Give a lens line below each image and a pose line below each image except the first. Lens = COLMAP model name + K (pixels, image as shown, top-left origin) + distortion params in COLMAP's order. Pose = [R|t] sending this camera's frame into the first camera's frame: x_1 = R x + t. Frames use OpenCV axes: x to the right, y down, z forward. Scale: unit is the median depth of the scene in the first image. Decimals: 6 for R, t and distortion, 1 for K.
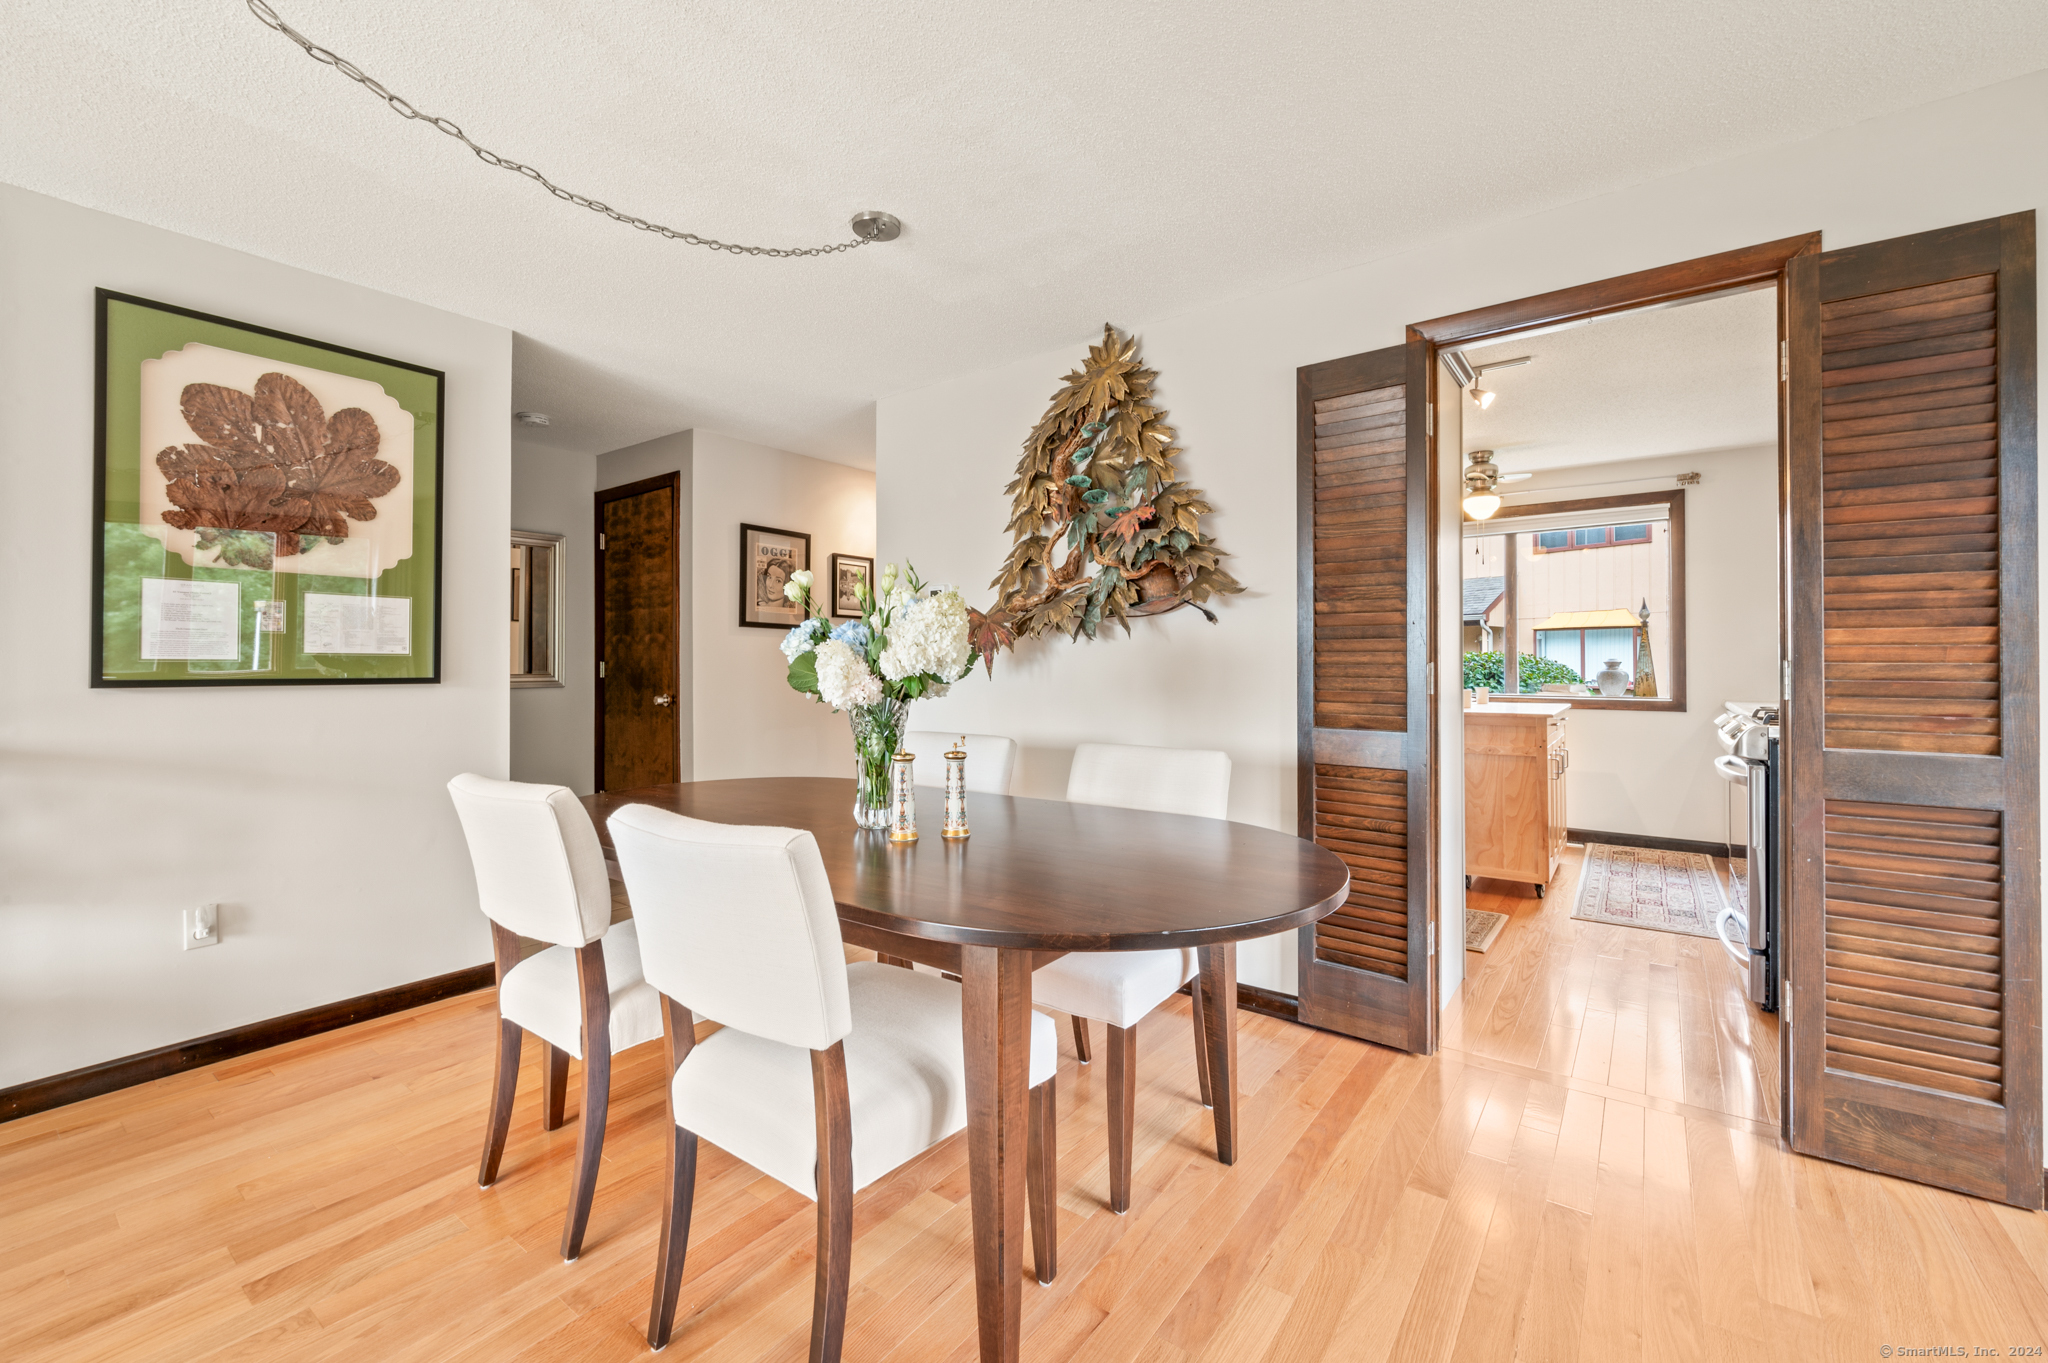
lens RADIAL K [[809.7, 0, 1076.1], [0, 809.7, 666.6], [0, 0, 1]] dist [-0.001538, 0.001466]
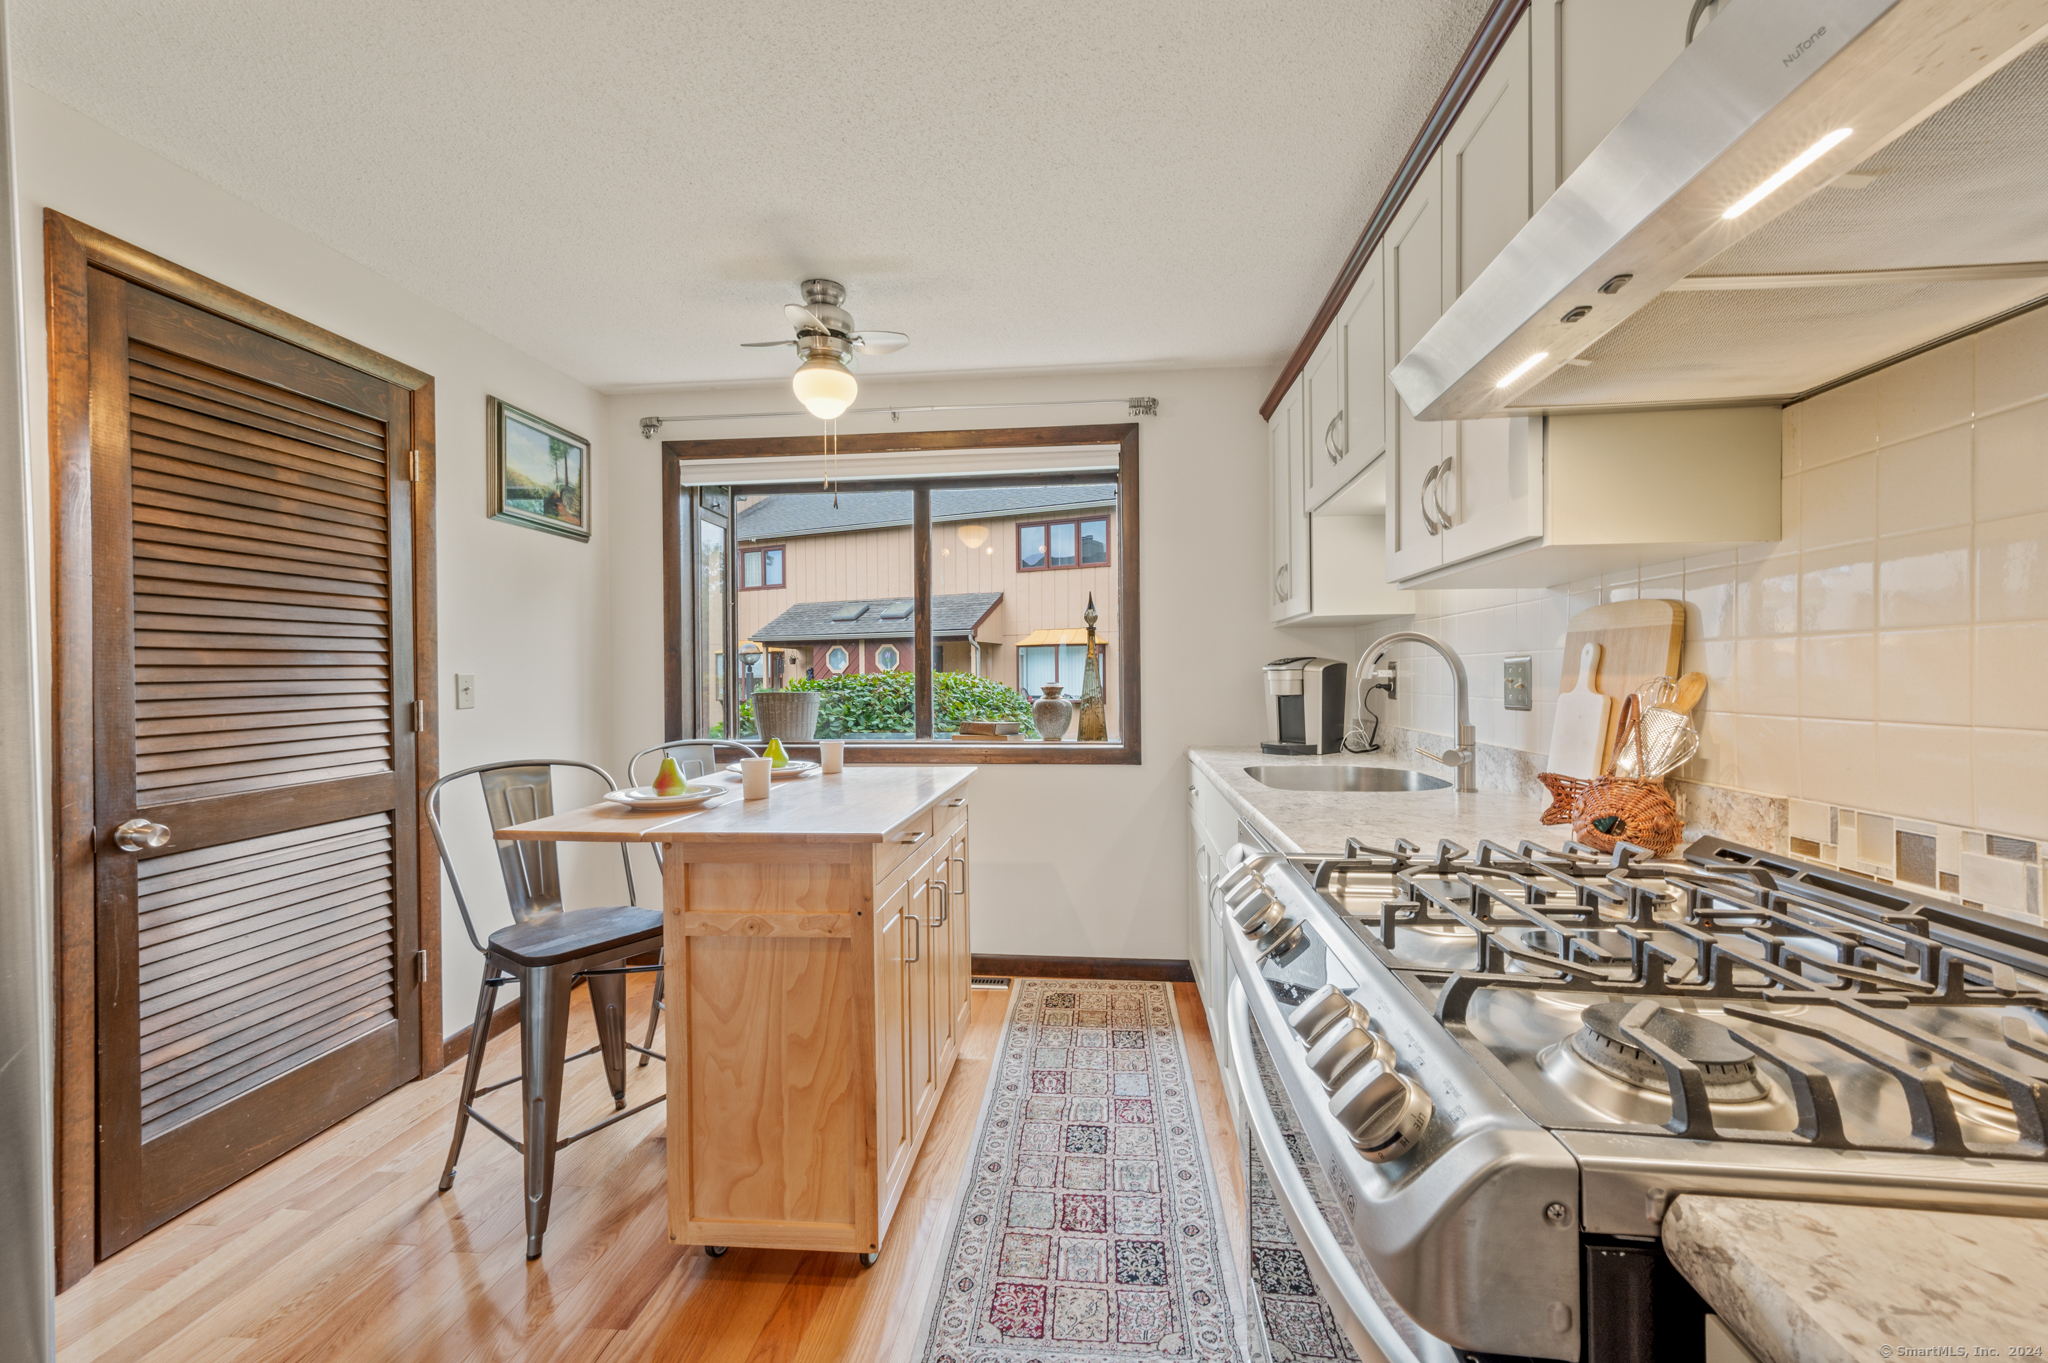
lens RADIAL K [[809.7, 0, 1045.8], [0, 809.7, 676.1], [0, 0, 1]] dist [-0.001538, 0.001466]
pose [[0.857358, 0.001530, 0.514719, 0.643127], [0.000622, 0.999992, -0.004008, -0.024935], [-0.514721, 0.003756, 0.857350, 0.876038]]
